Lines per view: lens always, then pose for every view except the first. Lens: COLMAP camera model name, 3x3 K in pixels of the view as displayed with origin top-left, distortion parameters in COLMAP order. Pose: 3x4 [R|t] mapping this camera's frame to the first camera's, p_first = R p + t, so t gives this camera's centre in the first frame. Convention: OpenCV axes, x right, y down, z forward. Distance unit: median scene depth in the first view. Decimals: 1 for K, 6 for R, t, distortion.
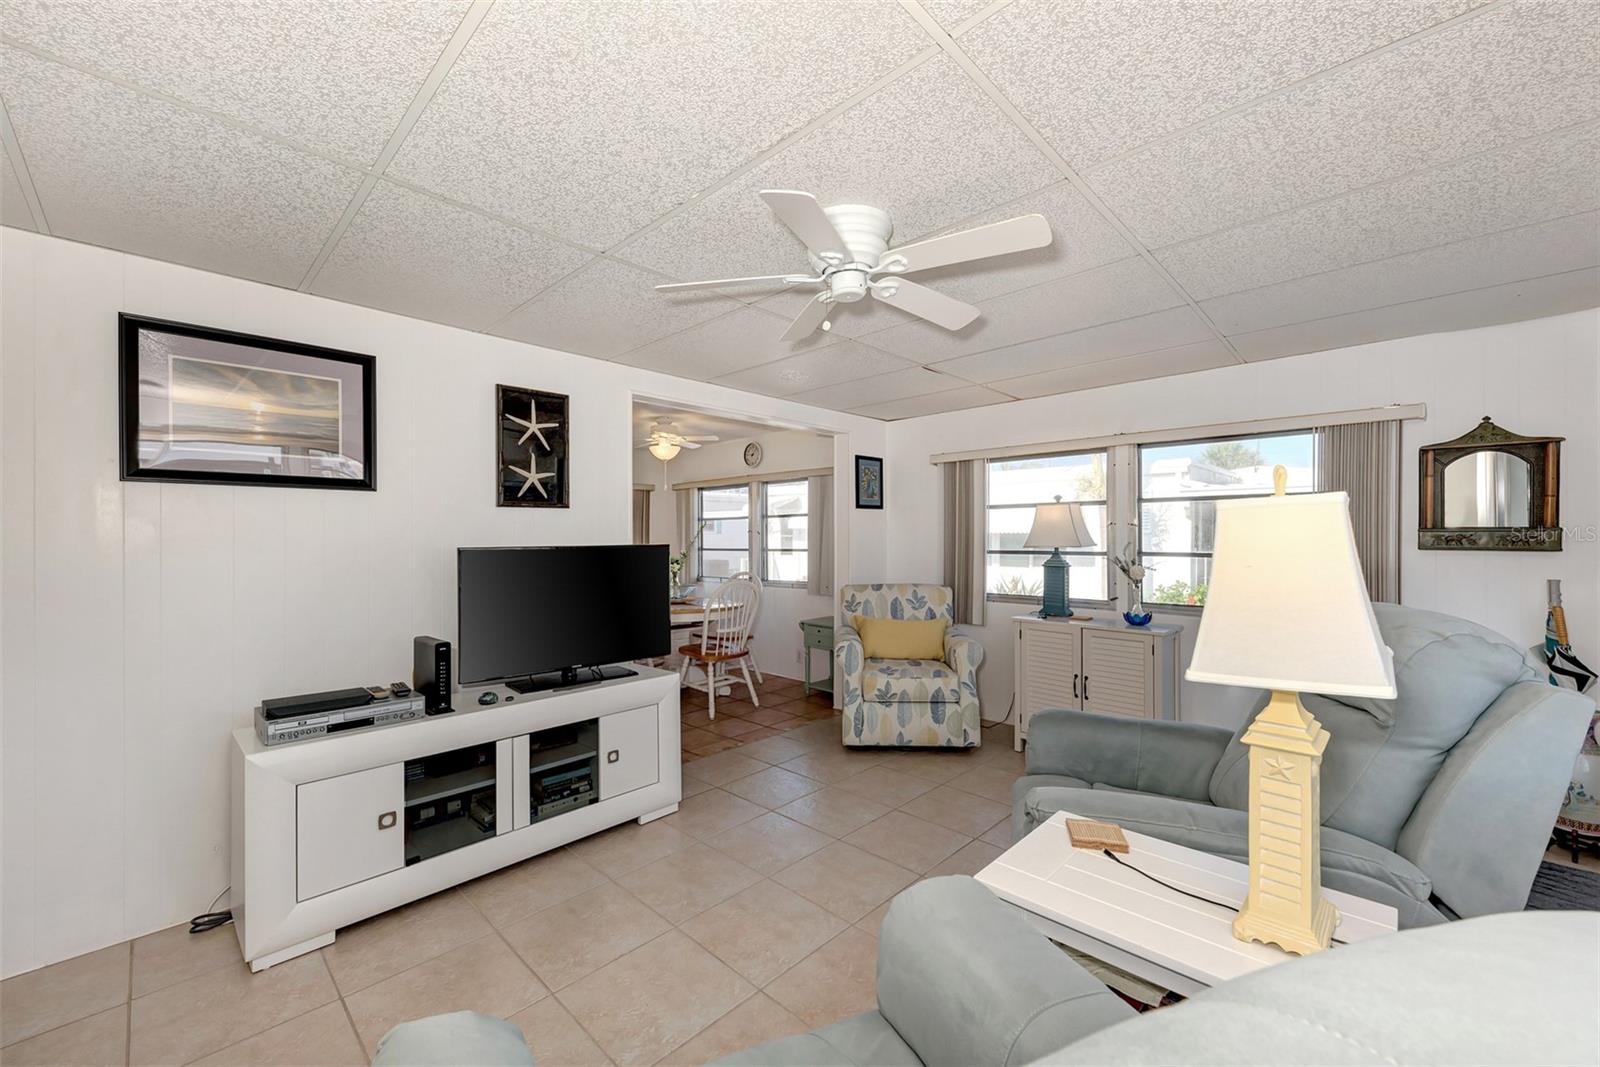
lens RADIAL K [[627.5, 0, 799.8], [0, 627.5, 542.1], [0, 0, 1]] dist [0.003982, 0.000136]
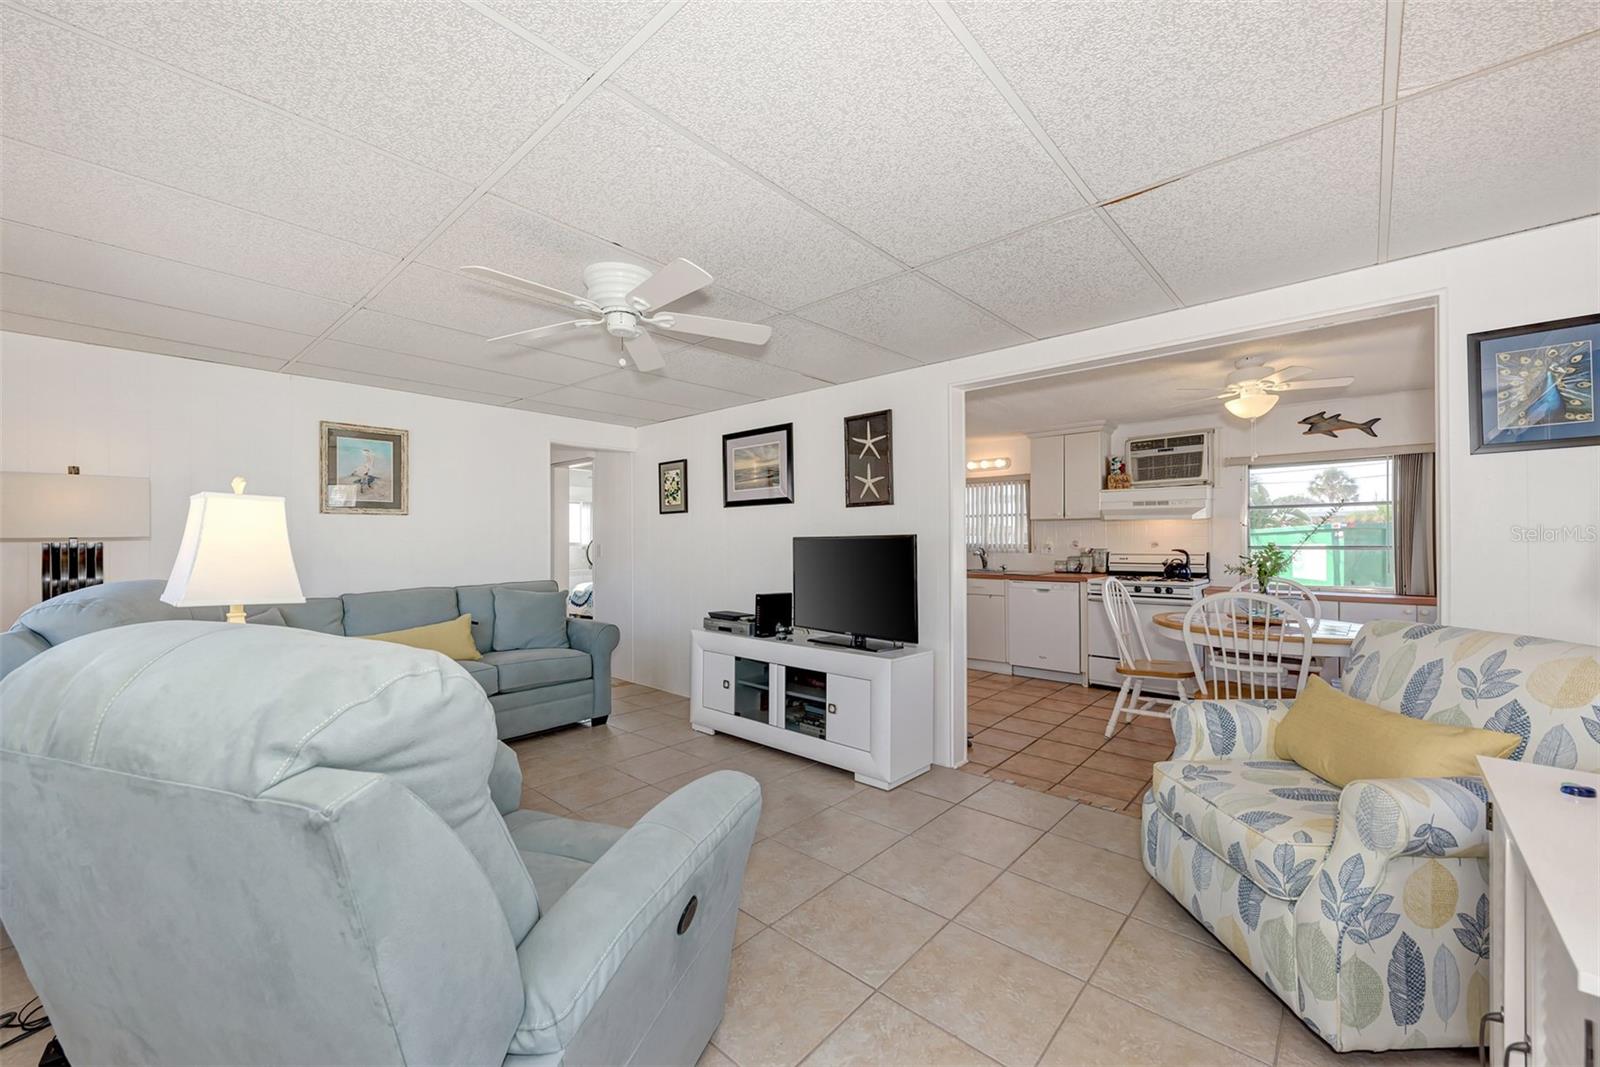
lens RADIAL K [[627.5, 0, 784.7], [0, 627.5, 527.8], [0, 0, 1]] dist [0.003982, 0.000136]
pose [[0.020238, -0.006291, -0.999775, 0.937707], [0.003918, 0.999973, -0.006213, -0.003599], [0.999788, -0.003792, 0.020262, 0.895642]]
